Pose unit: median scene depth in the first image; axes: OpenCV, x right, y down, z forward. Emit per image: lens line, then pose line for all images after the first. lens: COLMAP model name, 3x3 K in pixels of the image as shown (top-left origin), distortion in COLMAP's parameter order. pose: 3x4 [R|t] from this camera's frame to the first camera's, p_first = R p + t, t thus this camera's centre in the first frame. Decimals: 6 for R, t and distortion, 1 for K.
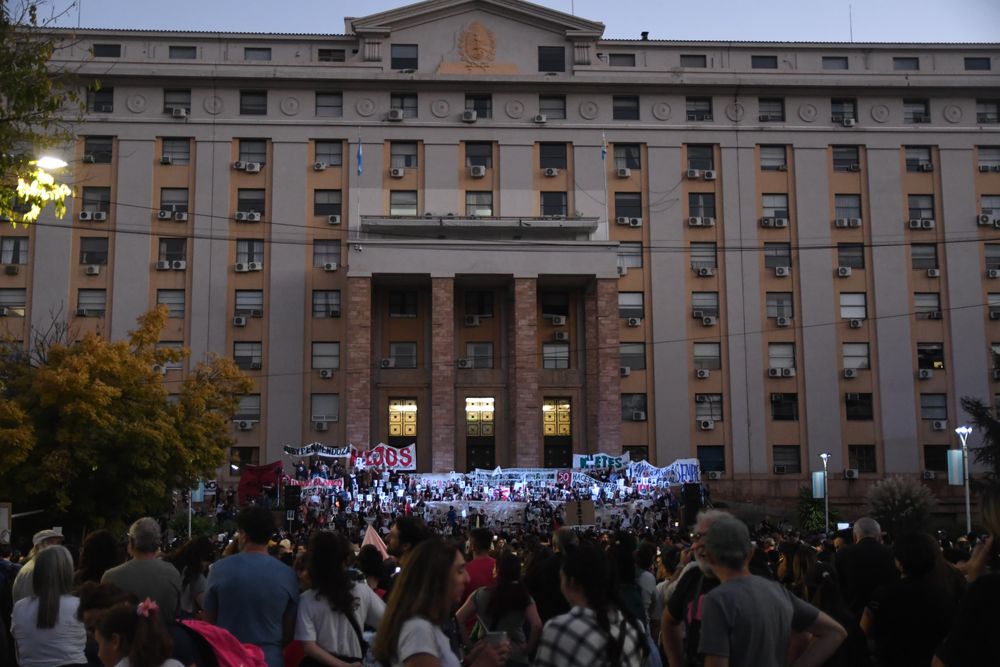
lens RADIAL K [[1178.1, 0, 501.8], [0, 1178.1, 335.3], [0, 0, 1]] dist [-0.032551, 0.000000]
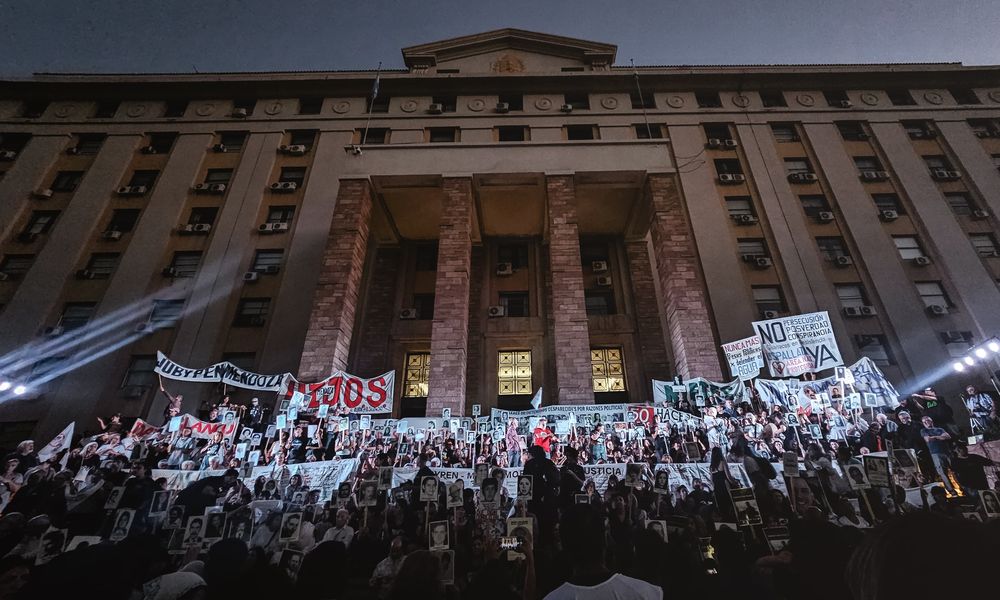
lens RADIAL K [[442.3, 0, 533.1], [0, 442.3, 298.2], [0, 0, 1]] dist [-0.011249, 0.001407]
pose [[0.998386, -0.045454, -0.034043, 0.008599], [0.032904, 0.951593, -0.305594, 0.124758], [0.046286, 0.303981, 0.951553, 0.742592]]
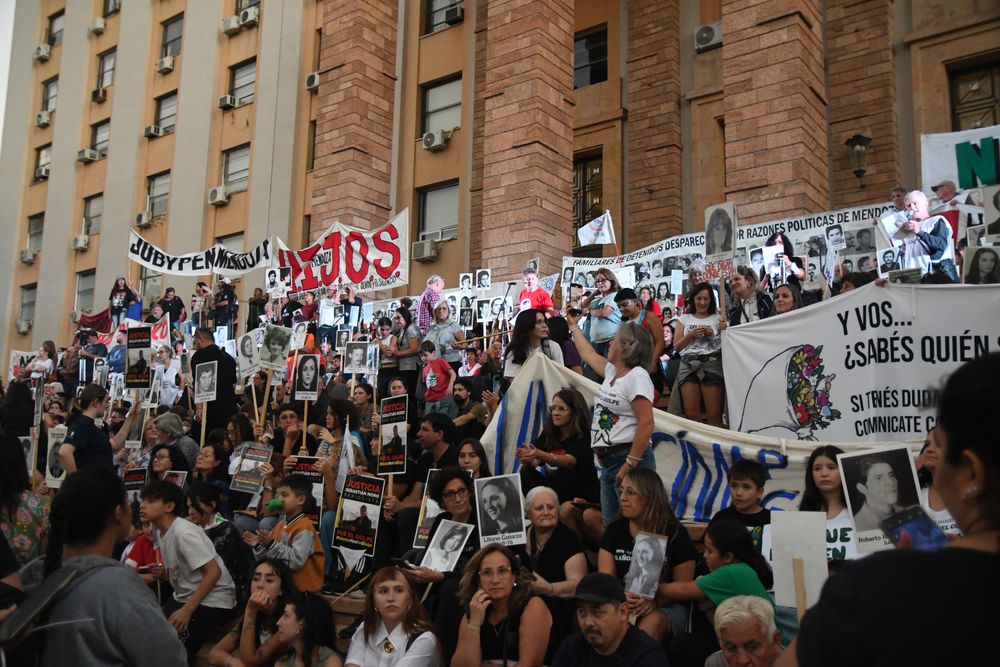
lens RADIAL K [[925.7, 0, 500.7], [0, 925.7, 331.4], [0, 0, 1]] dist [-0.016991, 0.000000]
pose [[0.762096, -0.090502, -0.641107, 0.106027], [0.085895, 0.995563, -0.038433, 0.133781], [0.641741, -0.025778, 0.766488, 0.787166]]
